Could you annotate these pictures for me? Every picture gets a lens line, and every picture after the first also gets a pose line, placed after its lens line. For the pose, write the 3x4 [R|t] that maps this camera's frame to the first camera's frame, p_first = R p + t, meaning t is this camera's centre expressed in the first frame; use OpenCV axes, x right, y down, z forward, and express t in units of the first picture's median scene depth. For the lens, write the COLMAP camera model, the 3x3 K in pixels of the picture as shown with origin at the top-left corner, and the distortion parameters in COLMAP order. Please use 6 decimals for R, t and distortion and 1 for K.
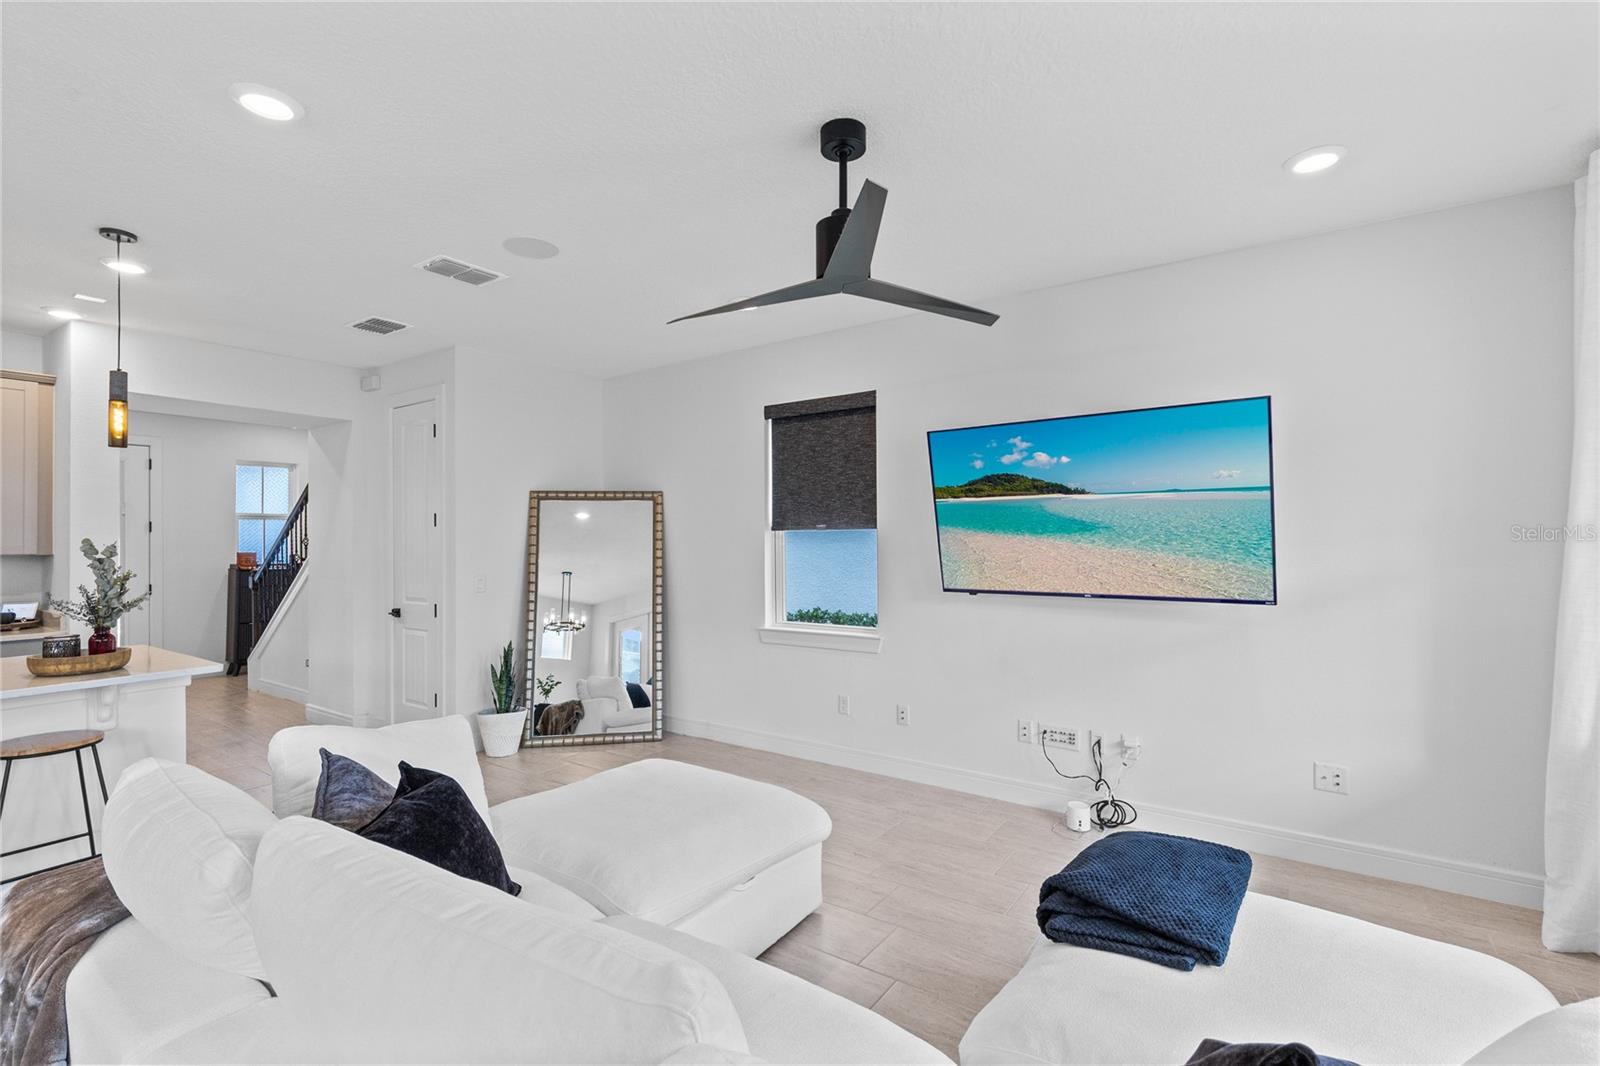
lens RADIAL K [[715.8, 0, 793.3], [0, 715.8, 520.6], [0, 0, 1]] dist [-0.000127, -0.000408]
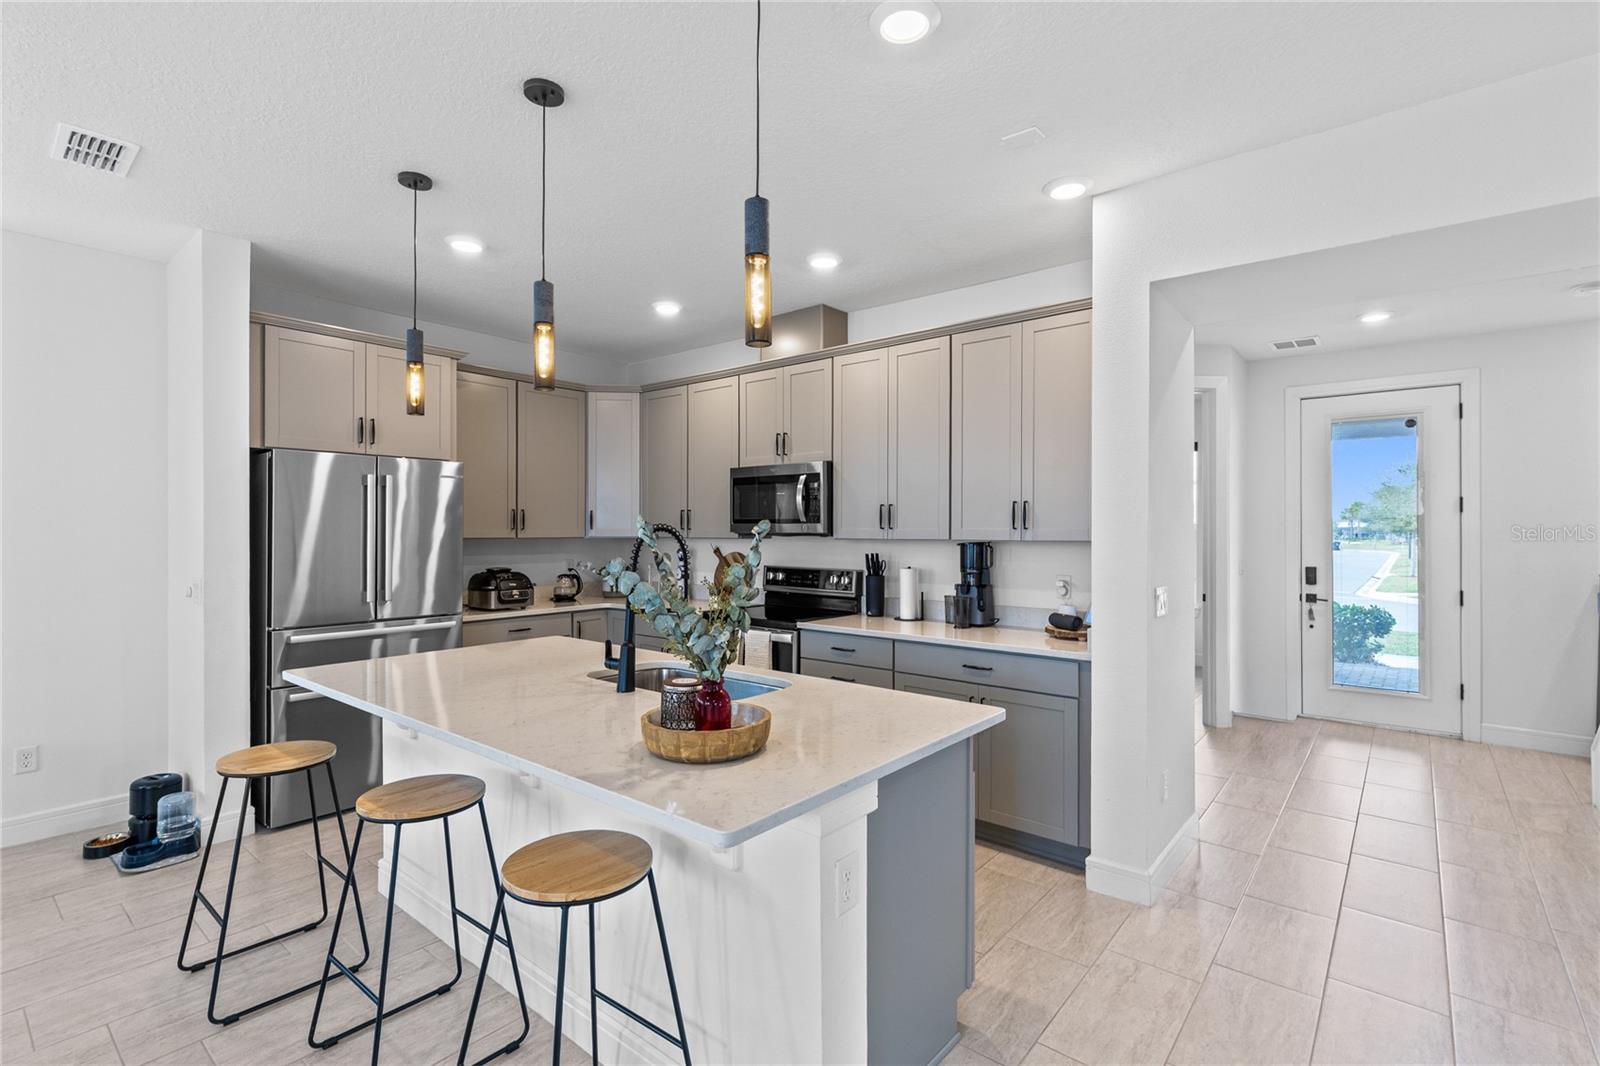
lens RADIAL K [[734.9, 0, 807.3], [0, 734.9, 524.2], [0, 0, 1]] dist [0.009527, -0.001290]
pose [[-0.087409, -0.000176, -0.996172, -0.261517], [0.025395, 0.999675, -0.002404, 0.022188], [0.995849, -0.025507, -0.087376, 0.704851]]
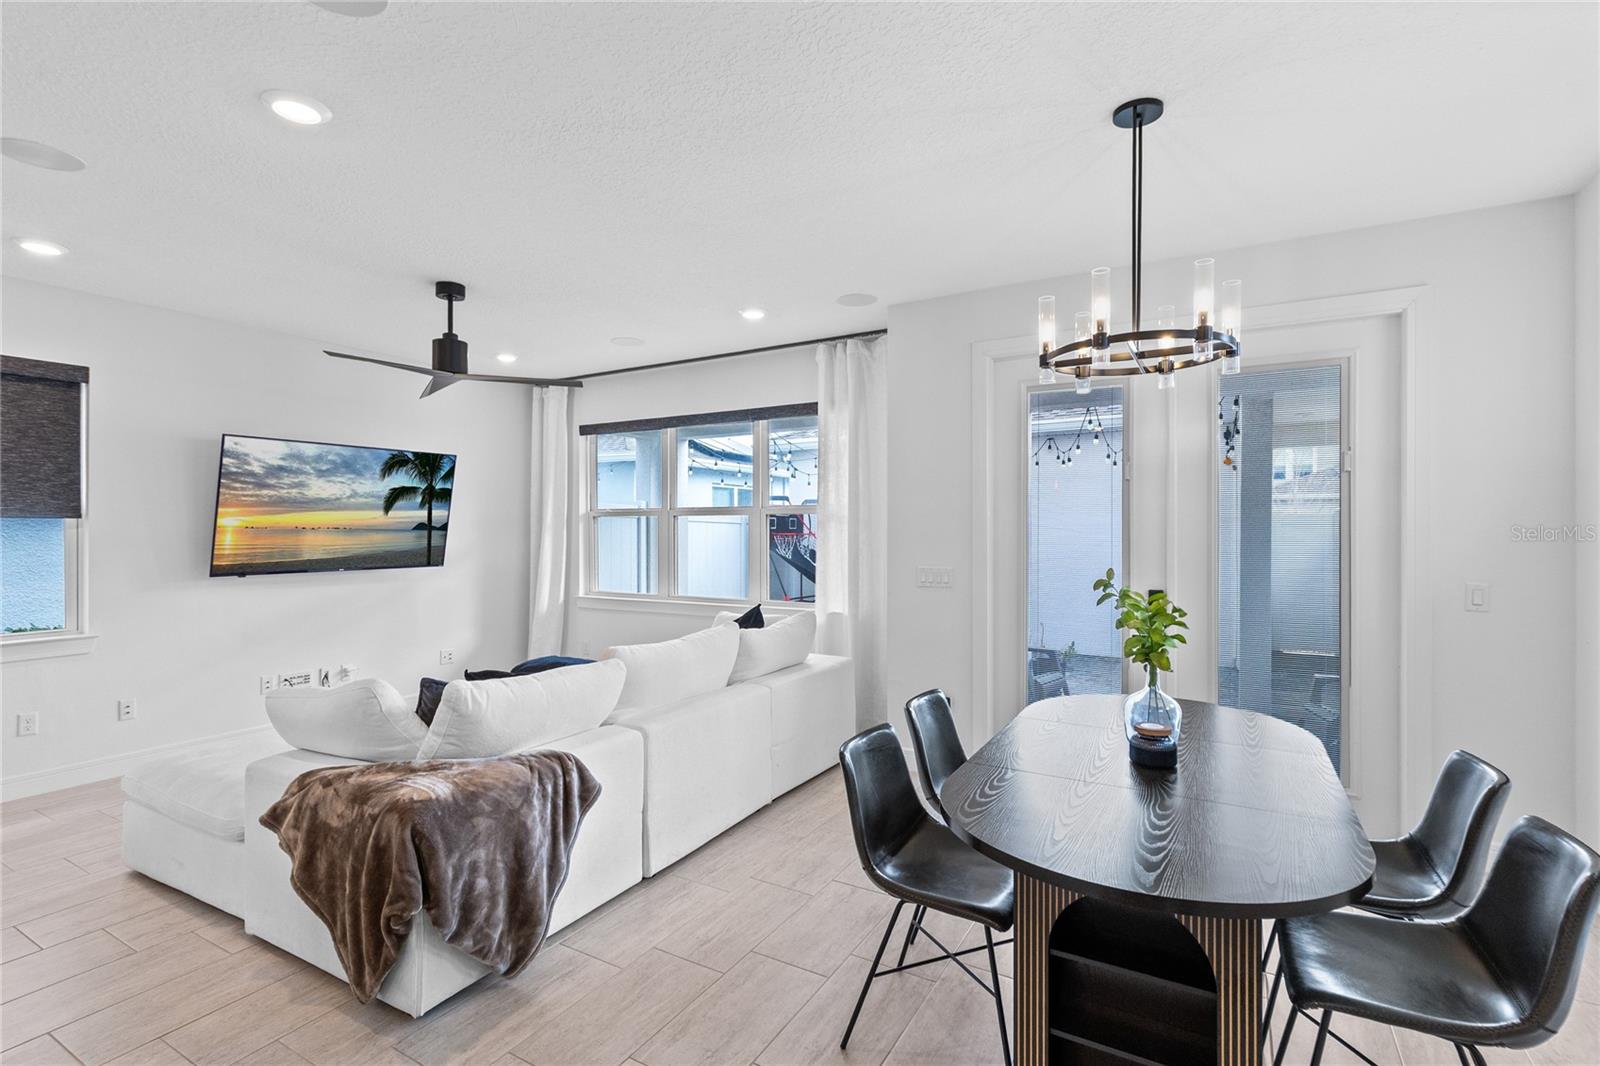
lens RADIAL K [[734.9, 0, 803.5], [0, 734.9, 535.0], [0, 0, 1]] dist [0.009527, -0.001290]
pose [[-0.078857, 0.002407, 0.996883, -0.848785], [-0.024501, 0.999690, -0.004352, 0.013898], [-0.996585, -0.024768, -0.078774, 0.147435]]
